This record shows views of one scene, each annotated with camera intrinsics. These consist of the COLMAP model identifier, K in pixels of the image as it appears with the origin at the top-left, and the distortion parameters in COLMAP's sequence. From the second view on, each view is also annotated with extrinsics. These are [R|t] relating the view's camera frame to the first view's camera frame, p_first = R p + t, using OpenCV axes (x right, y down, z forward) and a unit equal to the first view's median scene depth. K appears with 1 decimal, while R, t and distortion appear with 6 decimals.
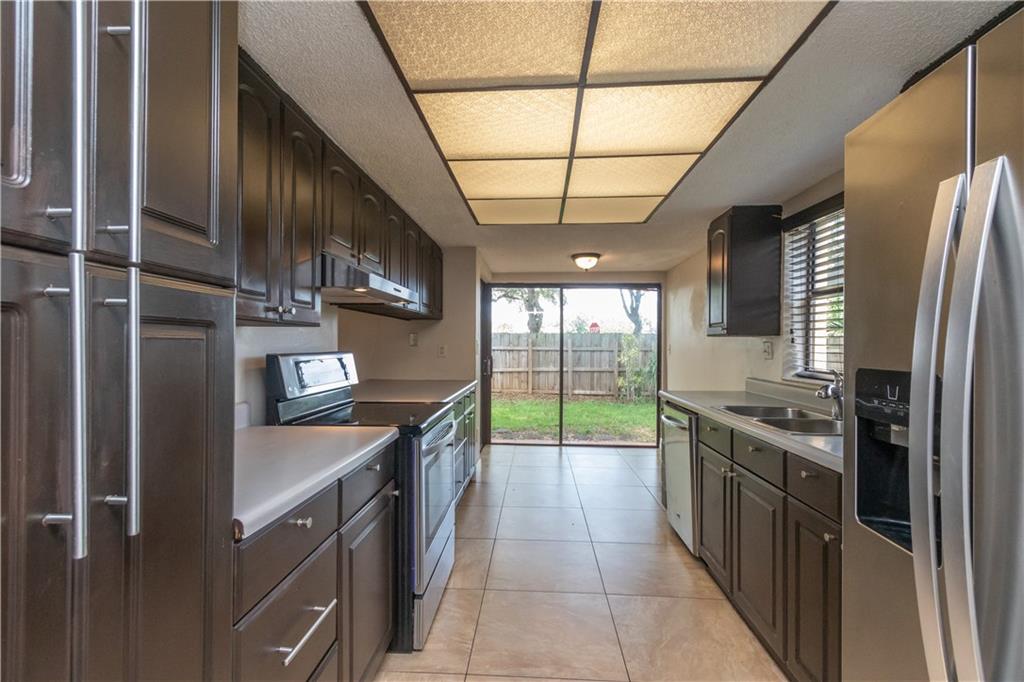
lens RADIAL K [[468.7, 0, 512.0], [0, 468.7, 343.1], [0, 0, 1]] dist [0.004053, 0.000303]
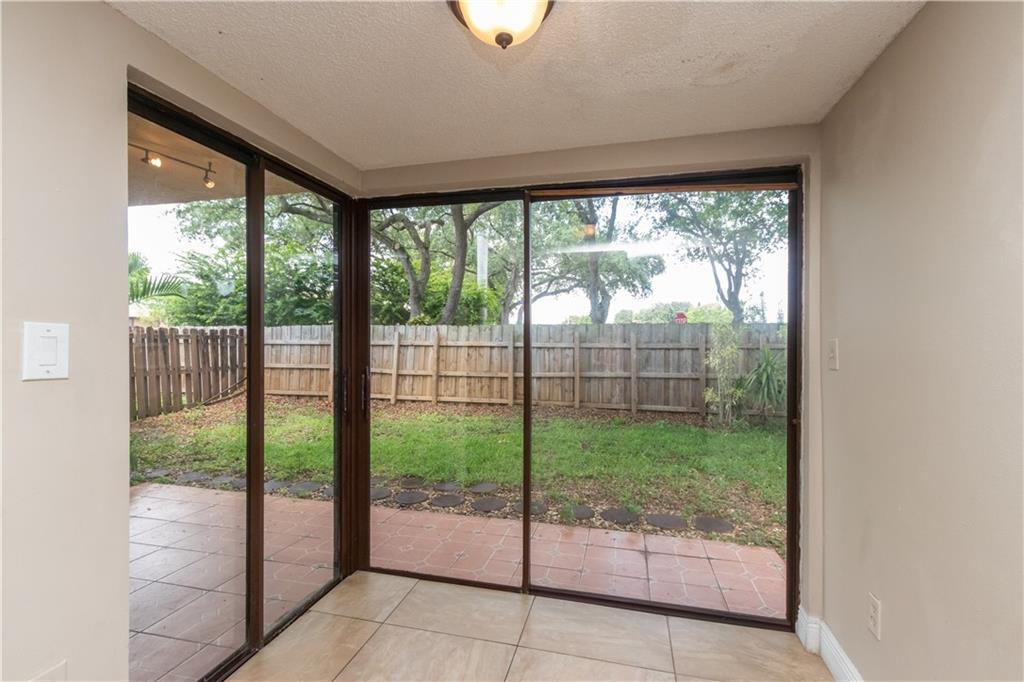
lens RADIAL K [[468.7, 0, 507.2], [0, 468.7, 344.9], [0, 0, 1]] dist [0.004053, 0.000303]
pose [[0.981054, -0.003547, -0.193700, 0.073706], [0.006541, 0.999869, 0.014823, -0.001032], [0.193622, -0.015809, 0.980949, 0.269736]]
